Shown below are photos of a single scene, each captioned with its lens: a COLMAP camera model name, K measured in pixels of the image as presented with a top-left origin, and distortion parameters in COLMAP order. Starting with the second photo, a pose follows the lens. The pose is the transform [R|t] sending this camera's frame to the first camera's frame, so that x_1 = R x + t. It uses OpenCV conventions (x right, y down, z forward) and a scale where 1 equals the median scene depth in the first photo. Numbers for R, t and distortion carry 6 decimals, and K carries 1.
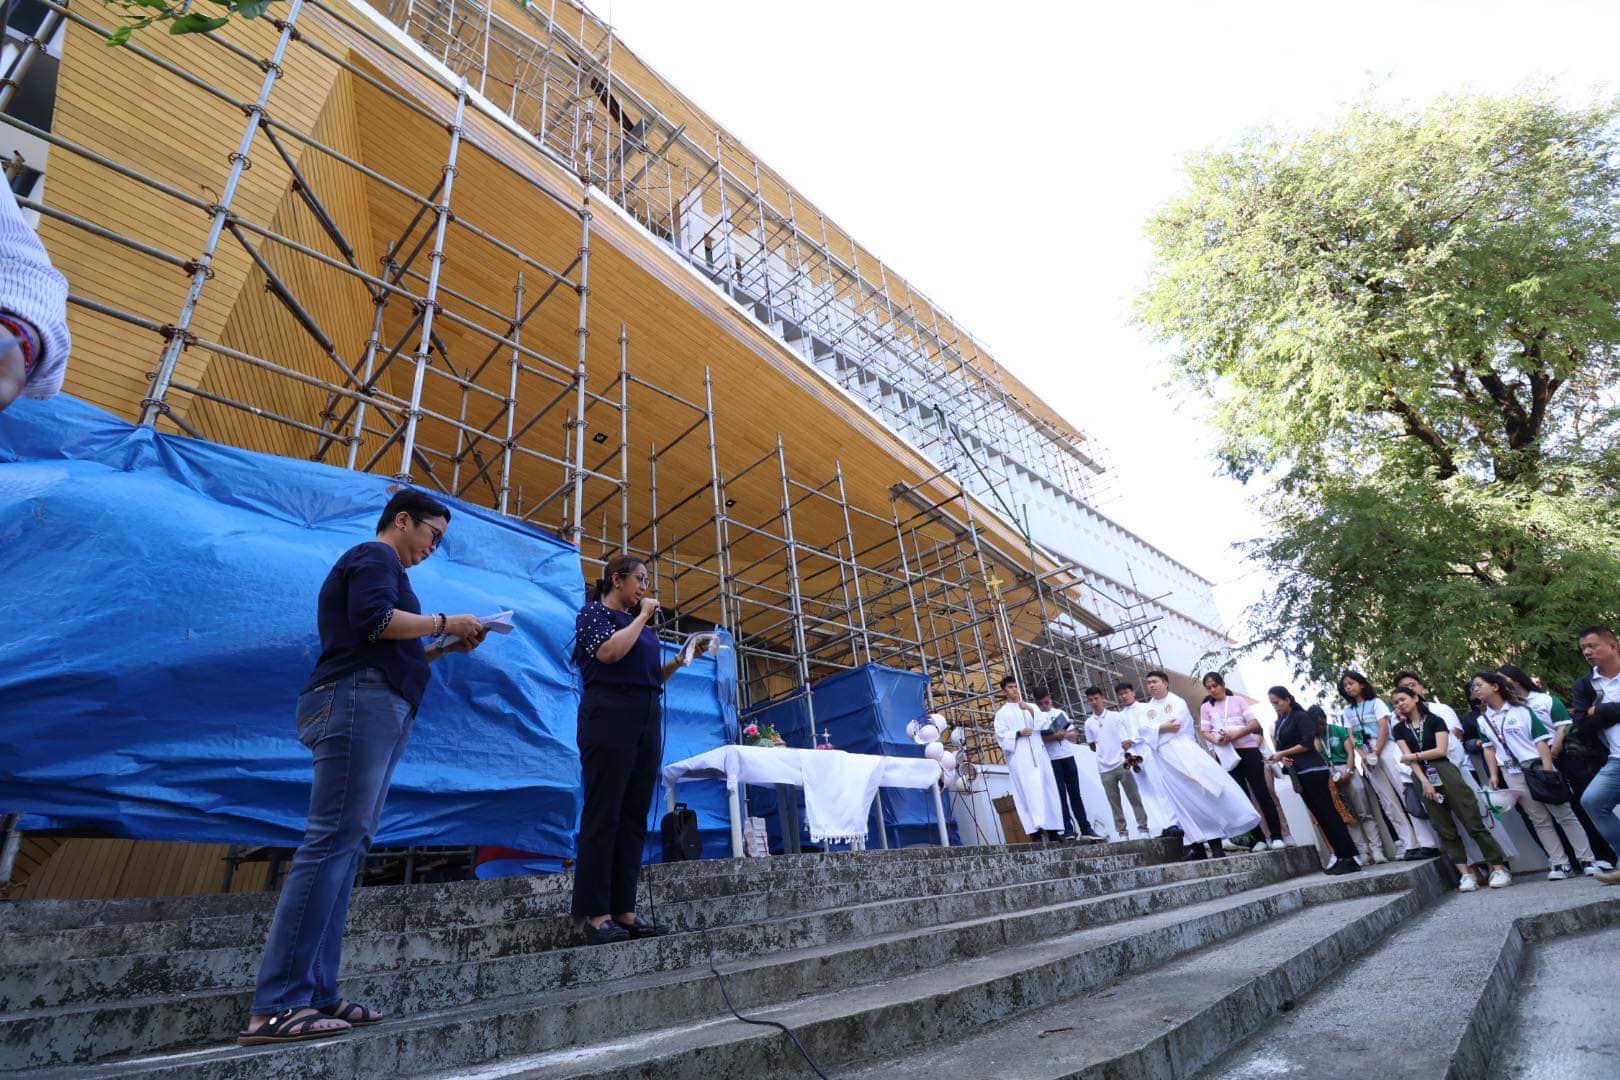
lens RADIAL K [[758.8, 0, 810.0], [0, 758.8, 540.0], [0, 0, 1]] dist [0.001114, -0.017790]
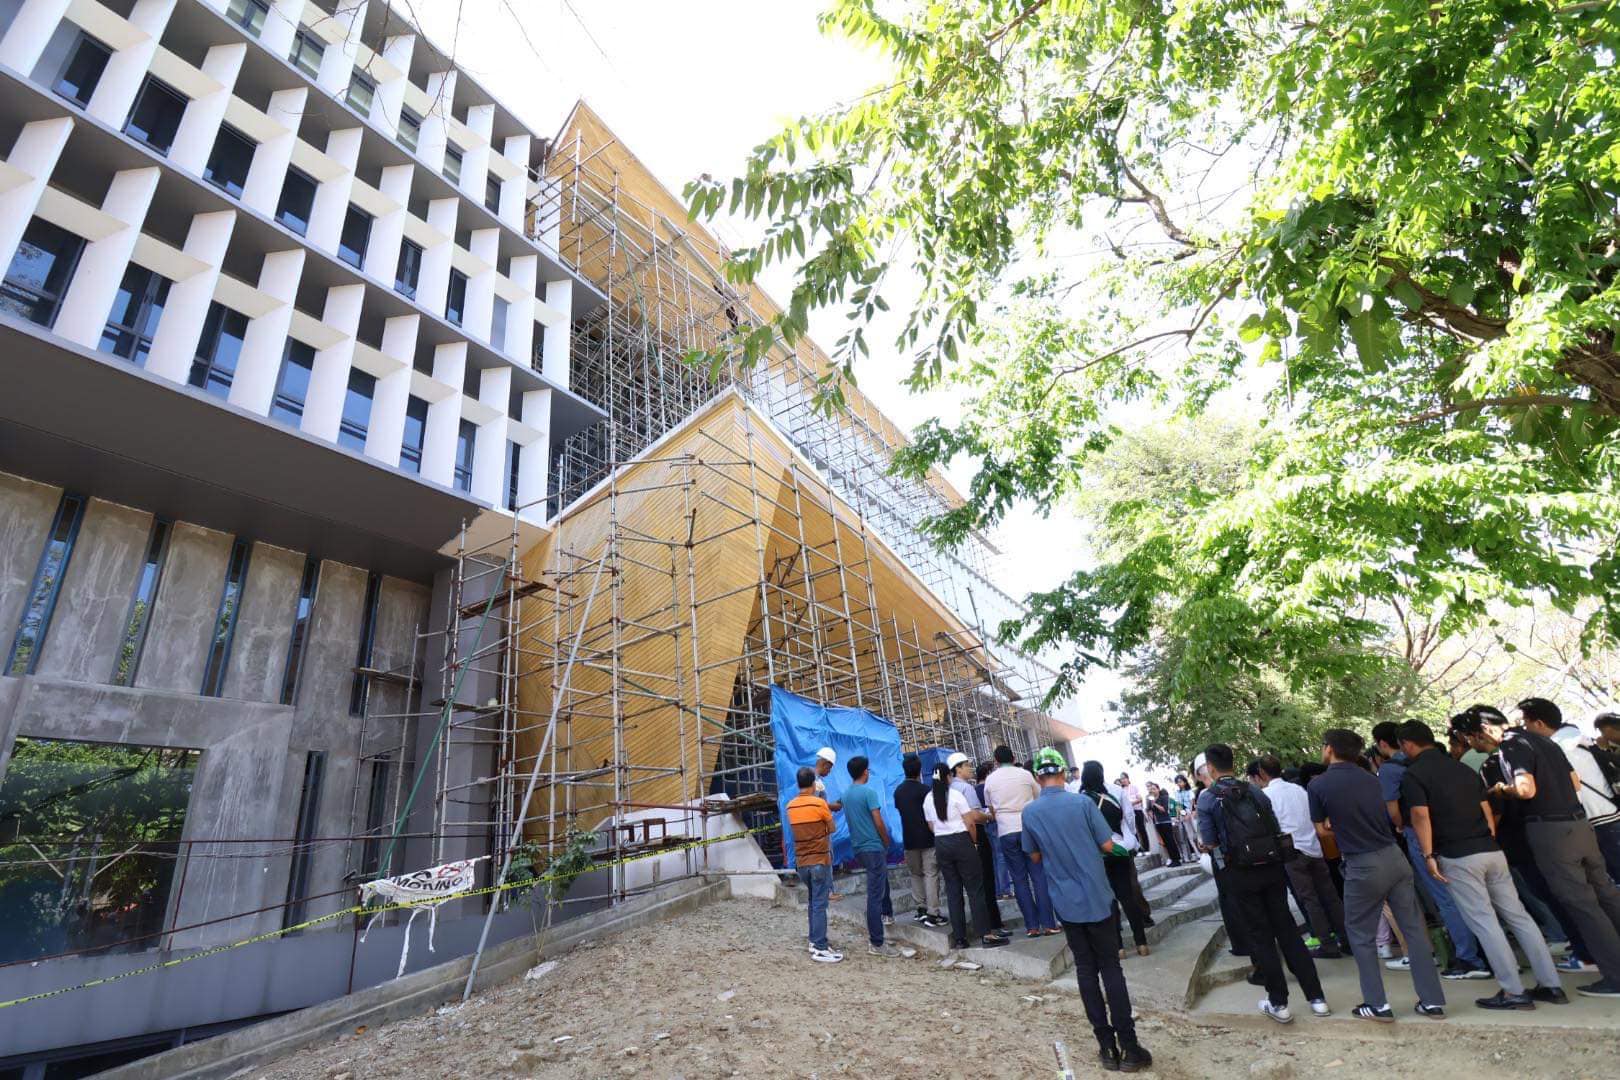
lens RADIAL K [[758.8, 0, 810.0], [0, 758.8, 540.0], [0, 0, 1]] dist [0.001114, -0.017790]
pose [[0.977622, 0.093284, 0.188555, -0.729305], [-0.095564, 0.995419, 0.003017, -0.365679], [-0.187410, -0.020968, 0.982058, -0.841812]]
